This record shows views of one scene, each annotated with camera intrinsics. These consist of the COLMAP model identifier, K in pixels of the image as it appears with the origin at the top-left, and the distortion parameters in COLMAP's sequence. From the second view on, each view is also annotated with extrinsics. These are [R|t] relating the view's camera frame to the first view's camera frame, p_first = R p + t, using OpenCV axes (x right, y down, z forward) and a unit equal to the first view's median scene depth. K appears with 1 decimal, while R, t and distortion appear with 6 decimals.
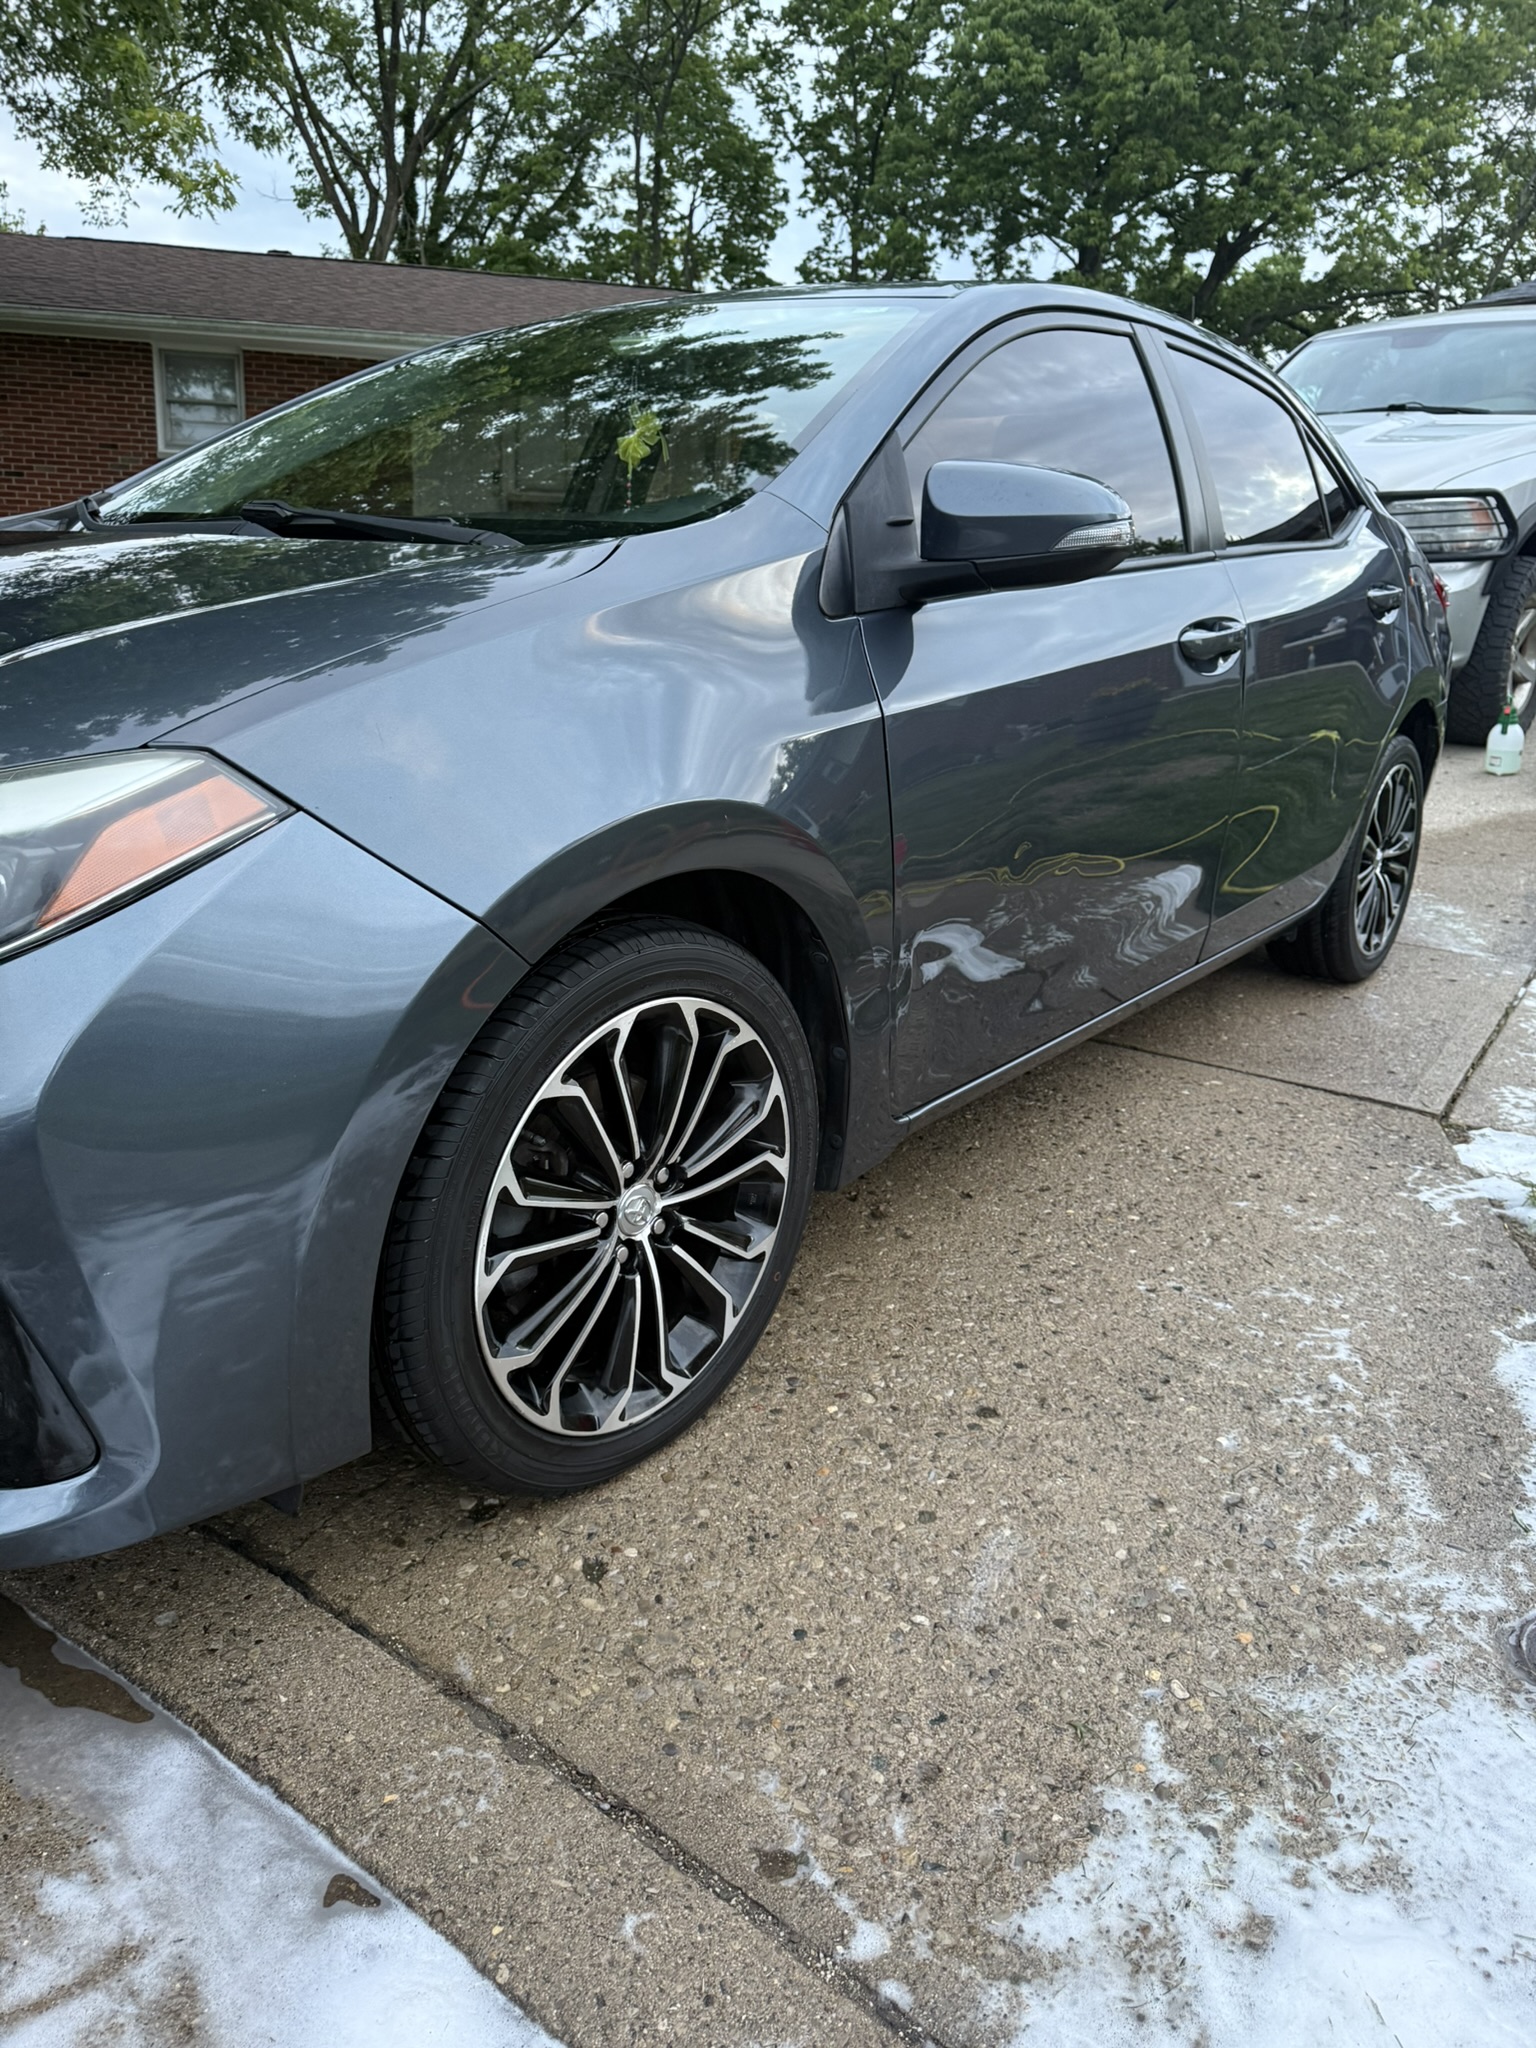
lens RADIAL K [[1459.1, 0, 773.5], [0, 1459.1, 1016.6], [0, 0, 1]] dist [0.013717, -0.022771]
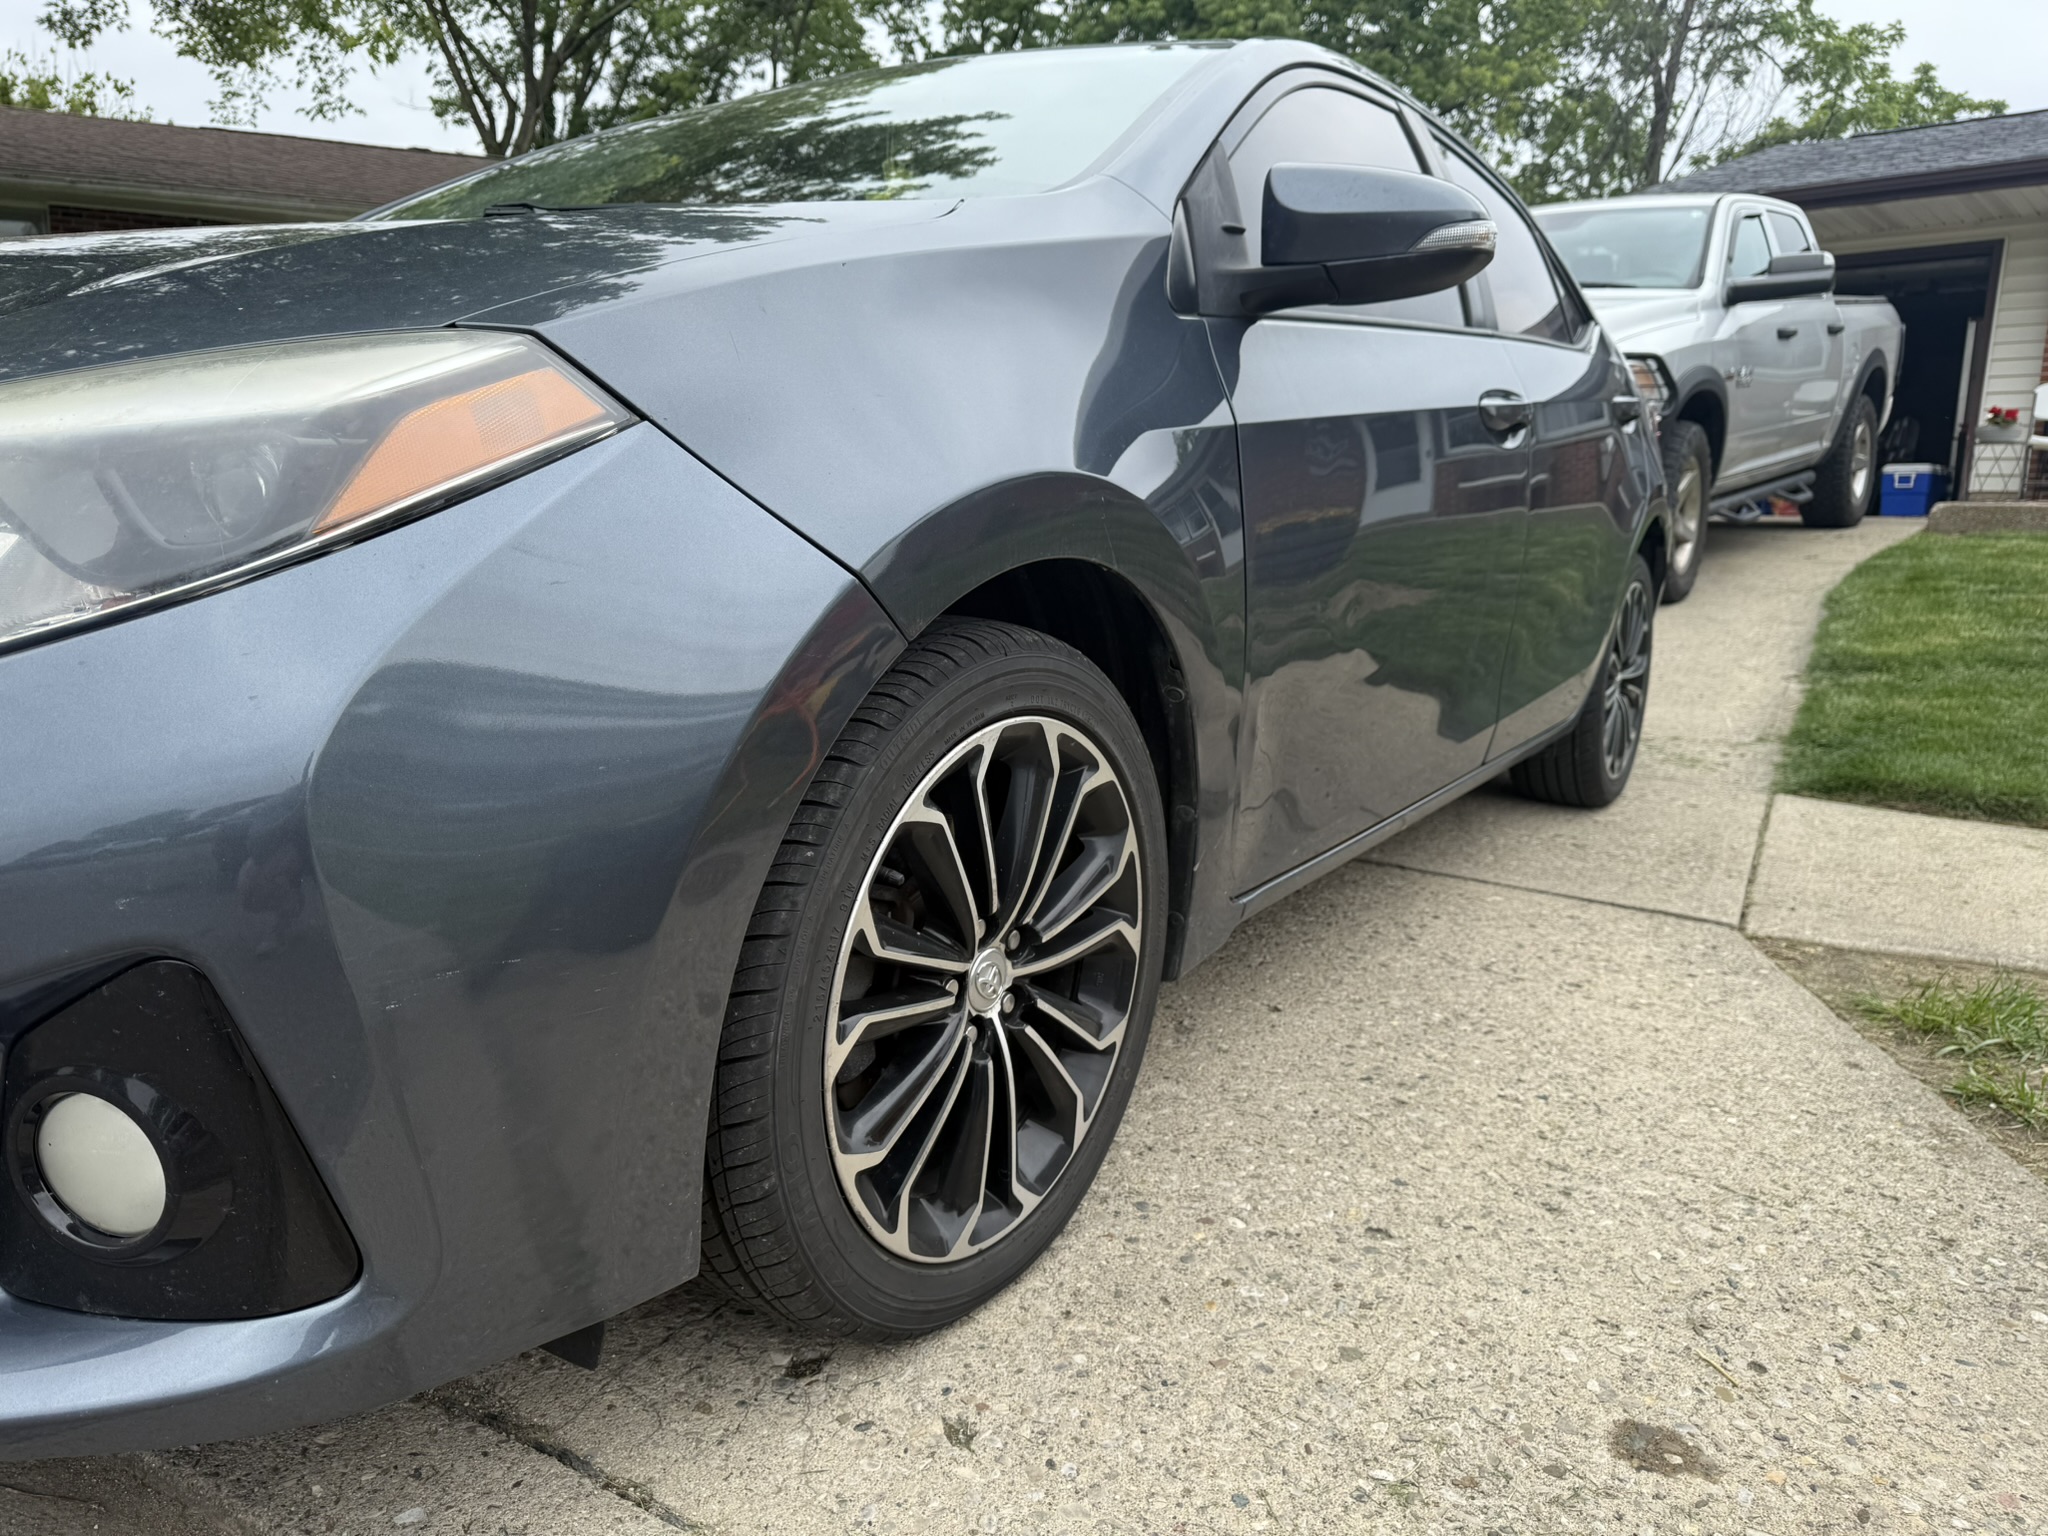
lens RADIAL K [[1459.1, 0, 1007.2], [0, 1459.1, 764.0], [0, 0, 1]] dist [0.013717, -0.022771]
pose [[0.997014, -0.008789, 0.076724, -0.126040], [0.016976, 0.994145, -0.106715, 0.086445], [-0.075336, 0.107699, 0.991325, 0.147538]]
